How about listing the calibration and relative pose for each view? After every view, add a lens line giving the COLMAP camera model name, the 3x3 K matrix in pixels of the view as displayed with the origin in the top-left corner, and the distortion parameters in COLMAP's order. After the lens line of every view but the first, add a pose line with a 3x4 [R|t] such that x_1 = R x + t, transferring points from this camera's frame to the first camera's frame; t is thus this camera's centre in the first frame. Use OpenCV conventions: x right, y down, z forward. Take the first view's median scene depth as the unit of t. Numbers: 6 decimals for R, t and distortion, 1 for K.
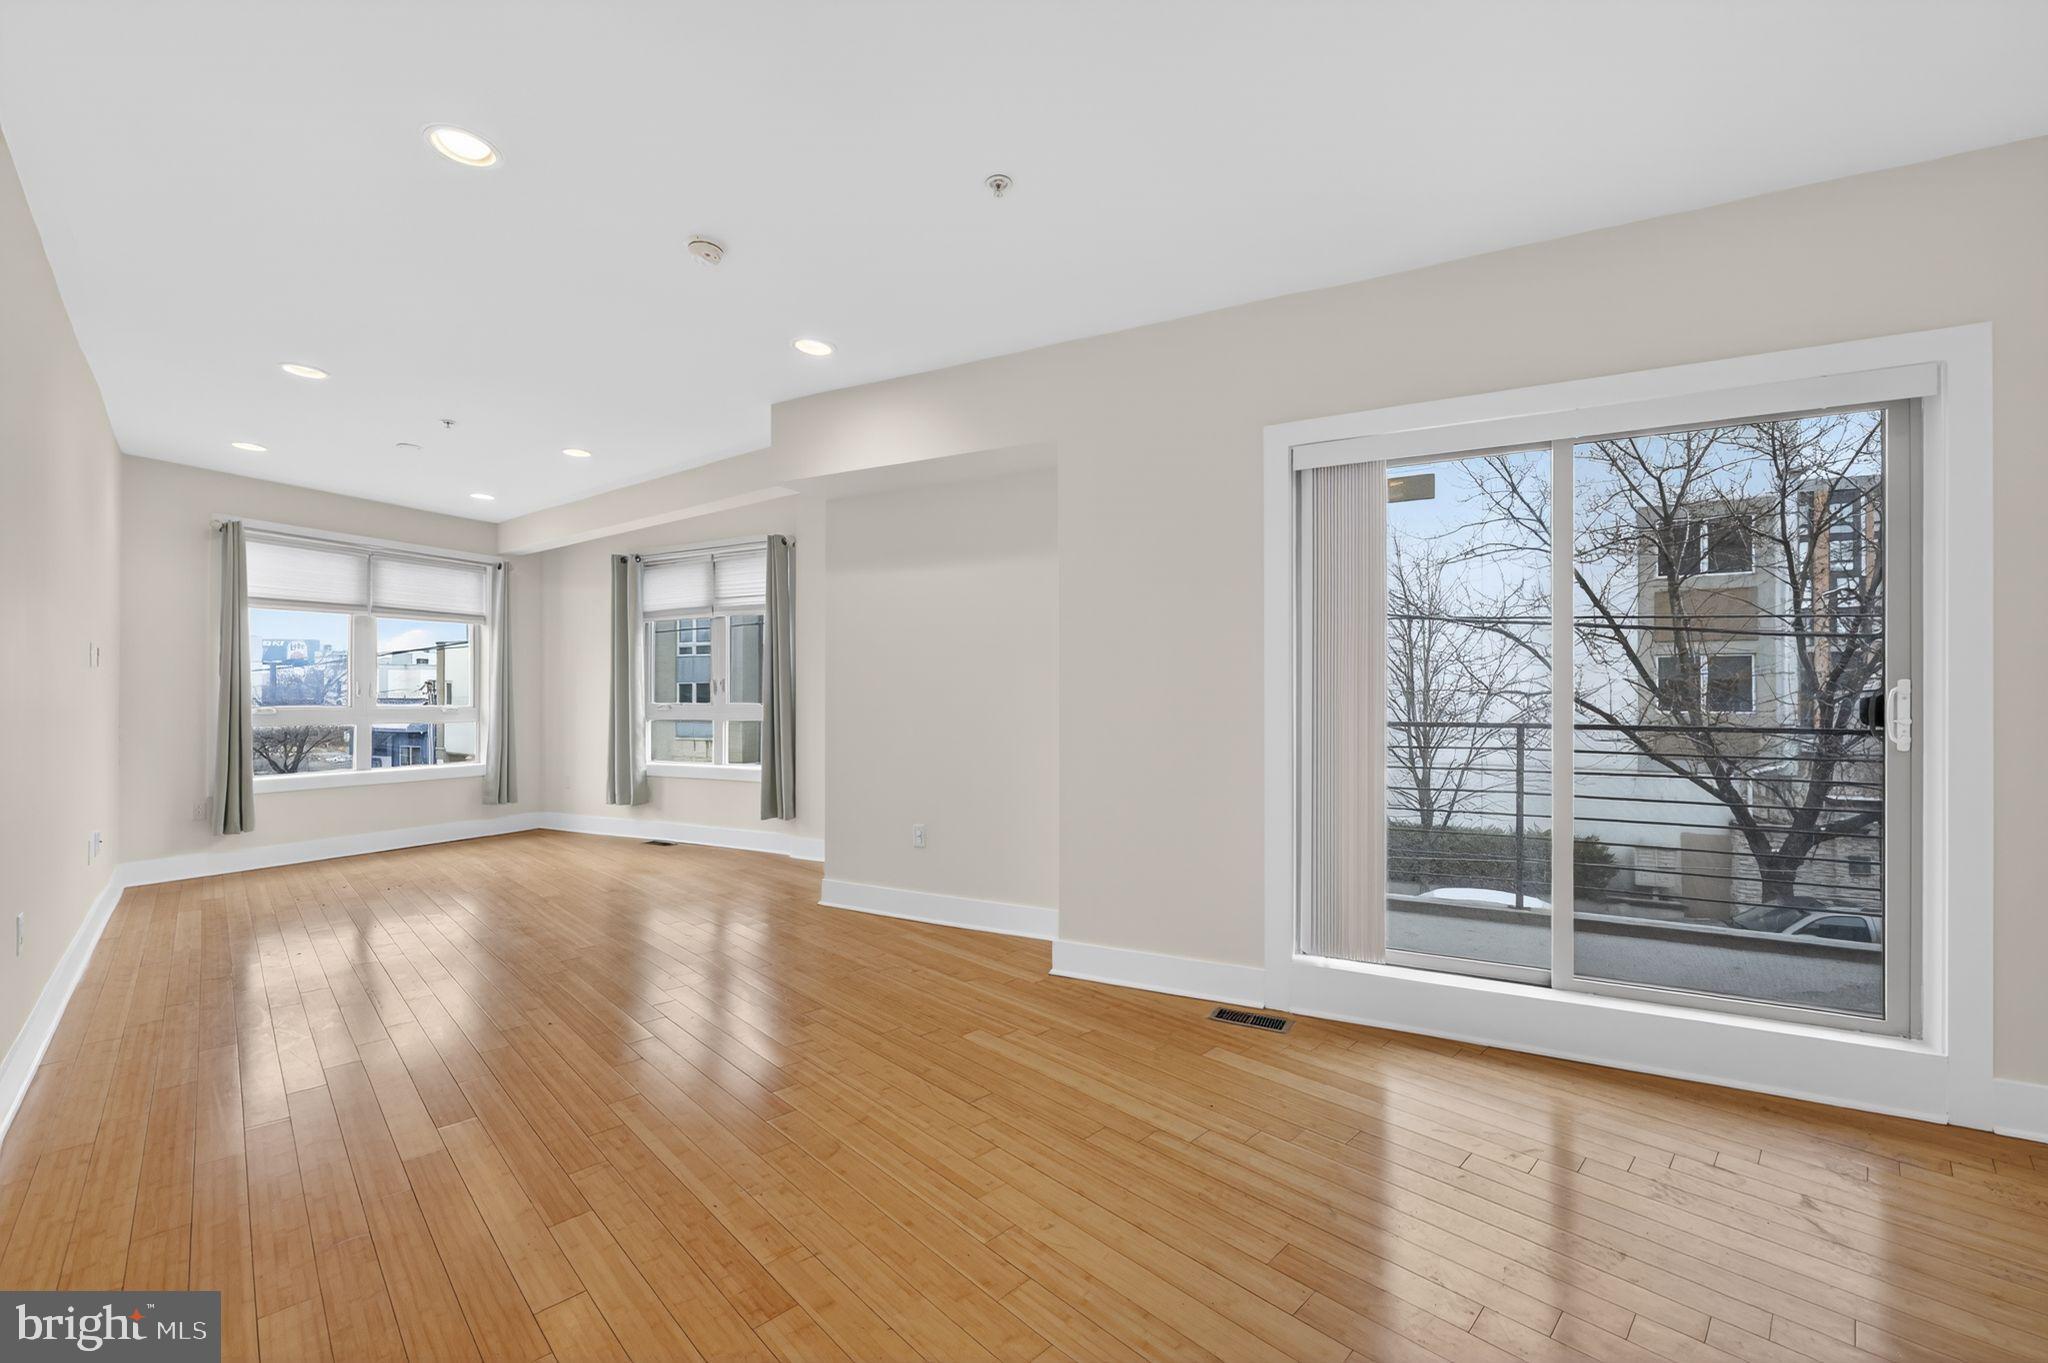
lens RADIAL K [[825.6, 0, 1019.4], [0, 825.6, 680.6], [0, 0, 1]] dist [-0.001573, -0.000662]
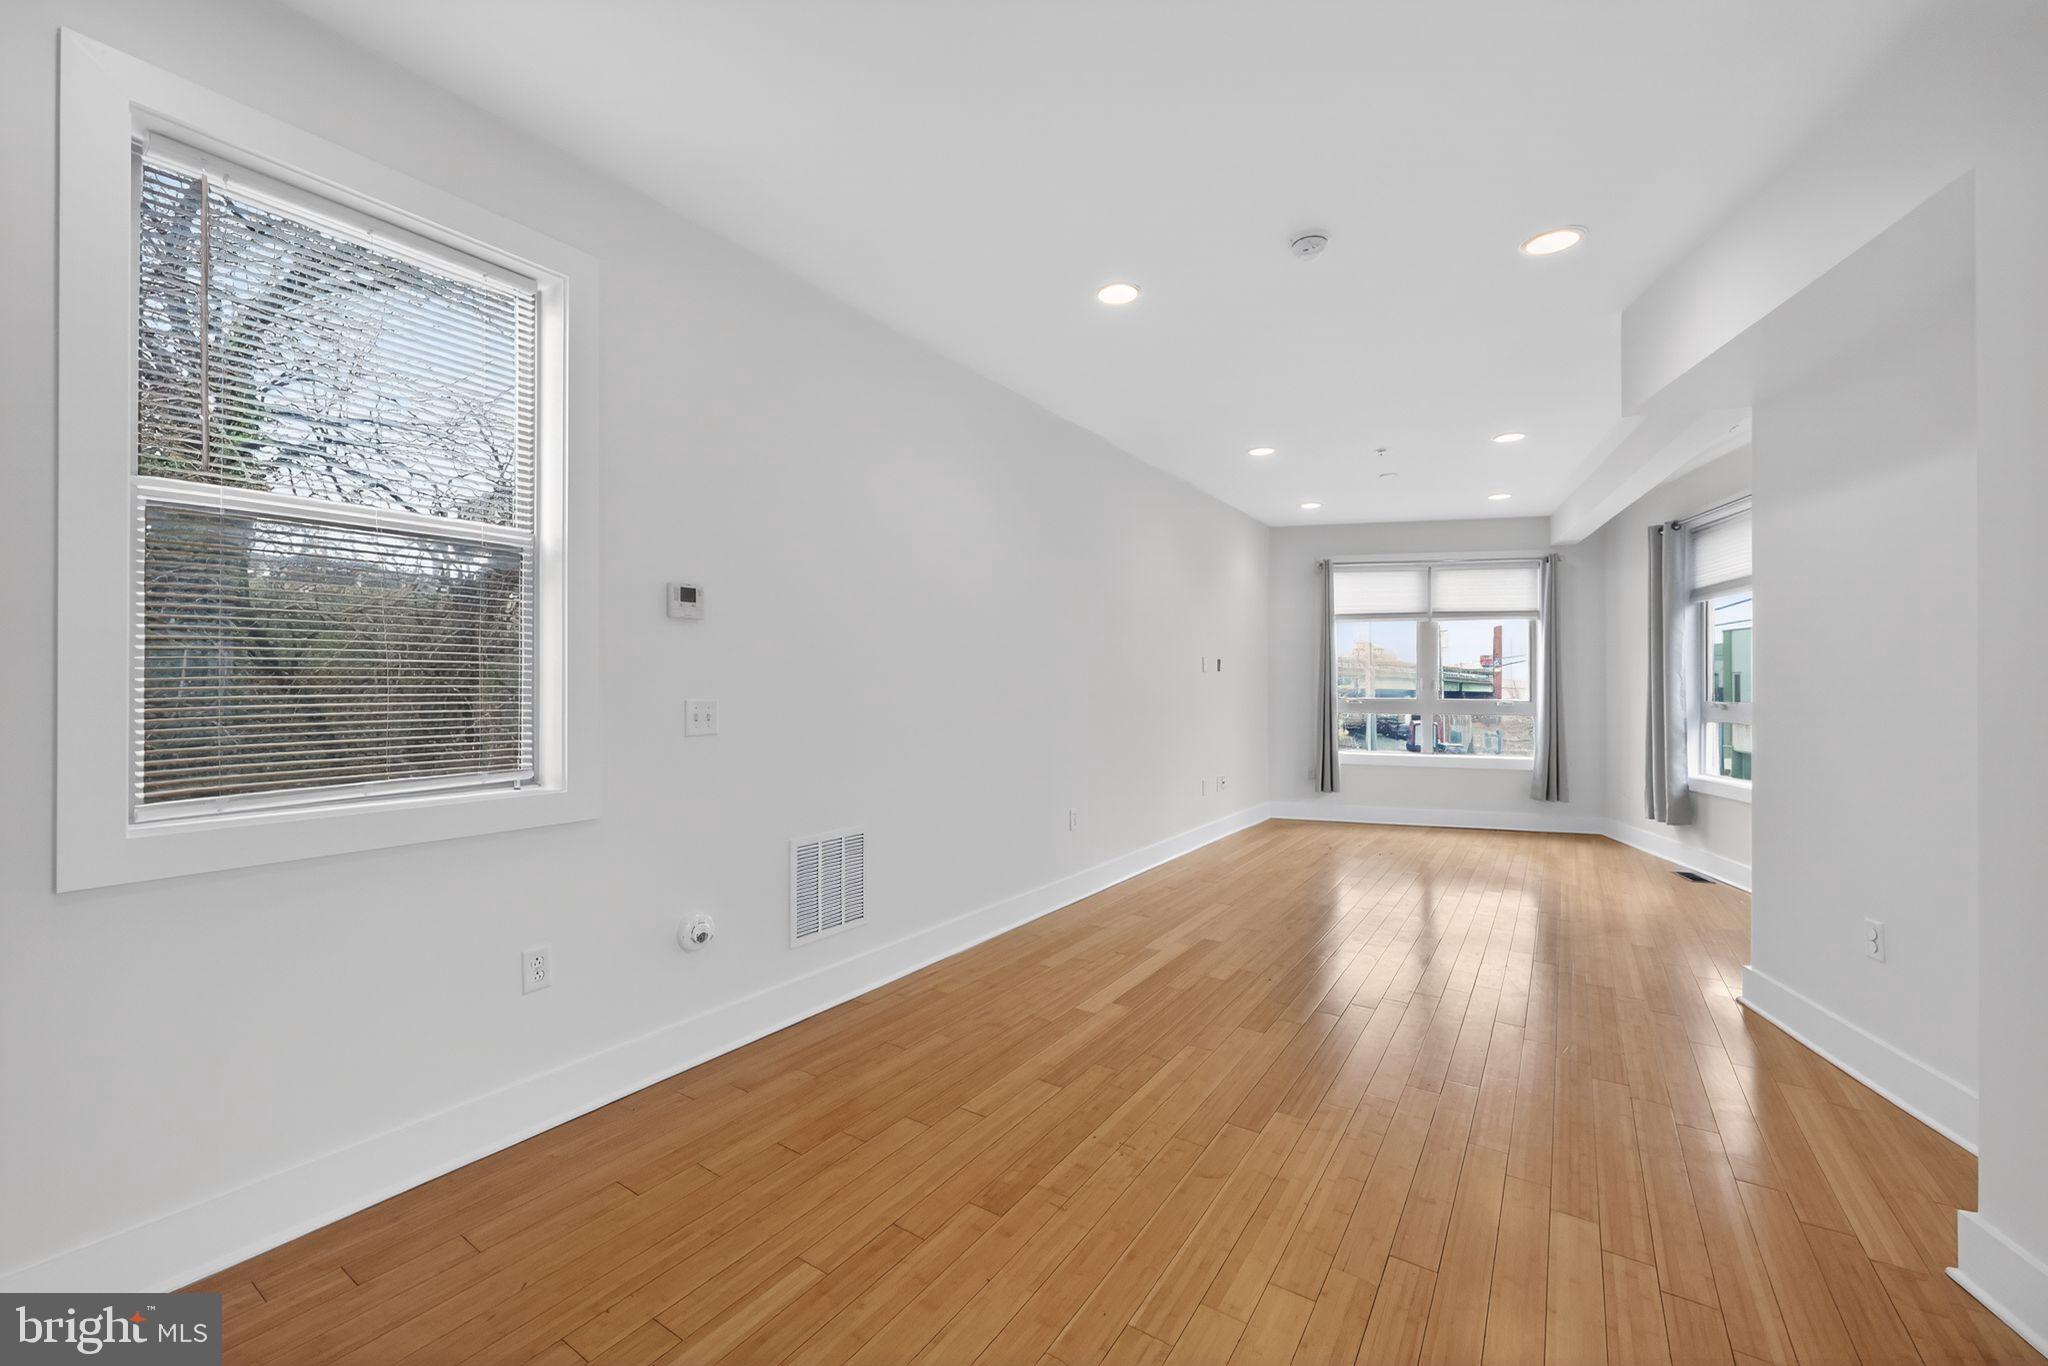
lens RADIAL K [[825.6, 0, 1019.4], [0, 825.6, 682.1], [0, 0, 1]] dist [-0.001573, -0.000662]
pose [[0.202029, -0.000583, -0.979379, 0.215410], [0.011657, 0.999930, 0.001809, -0.001087], [0.979310, -0.011782, 0.202022, 0.194442]]
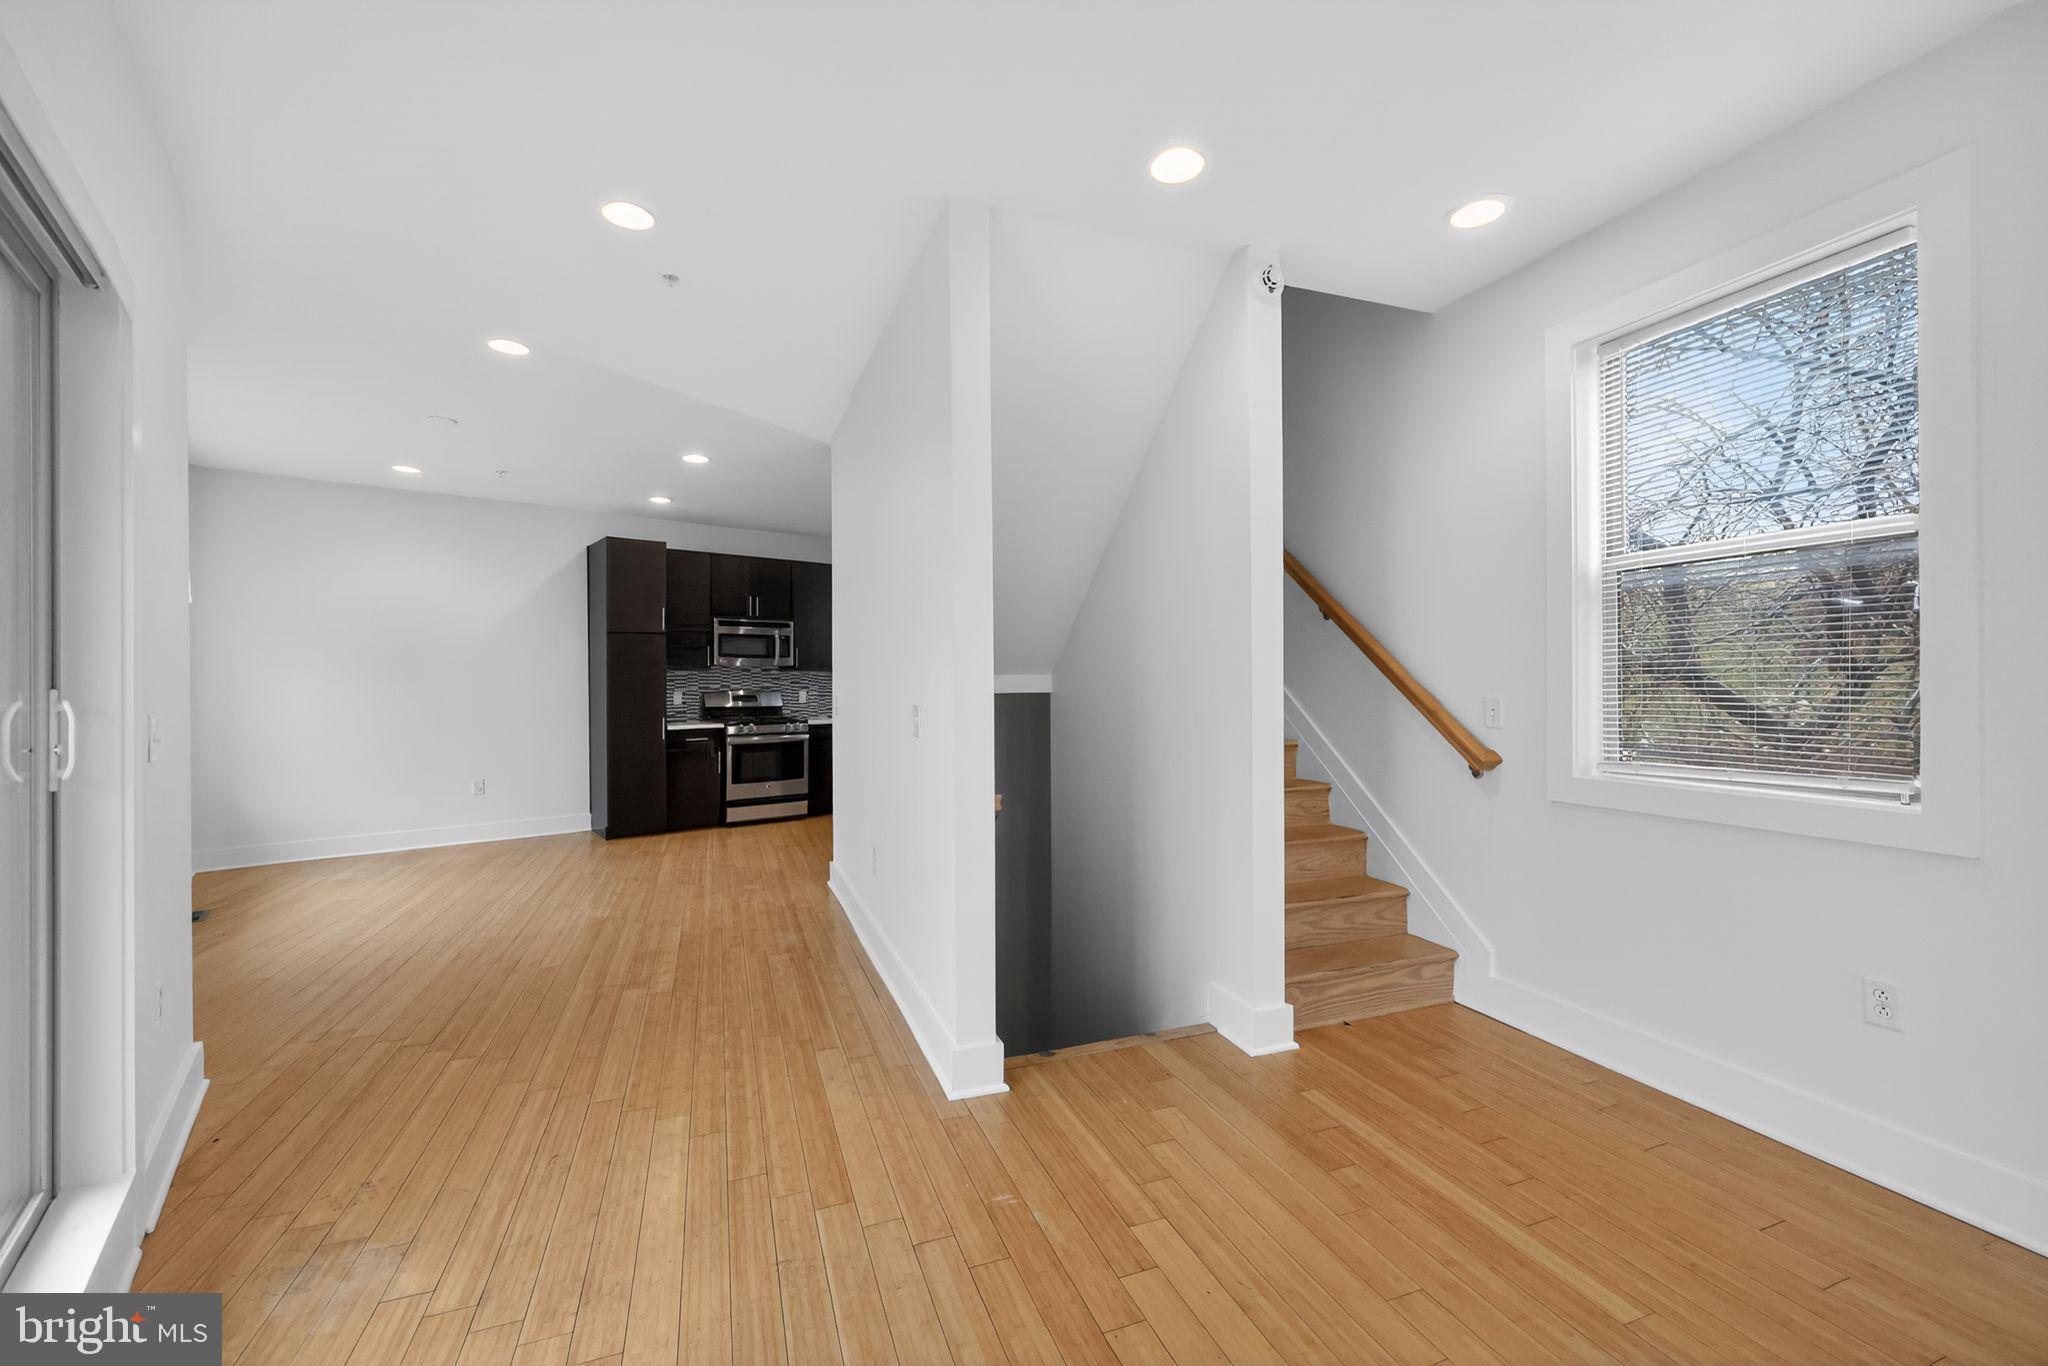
lens RADIAL K [[825.6, 0, 1019.4], [0, 825.6, 682.1], [0, 0, 1]] dist [-0.001573, -0.000662]
pose [[-0.913070, 0.004973, 0.407772, 0.021327], [-0.002457, 0.999840, -0.017695, 0.002150], [-0.407795, -0.017159, -0.912912, 0.465170]]
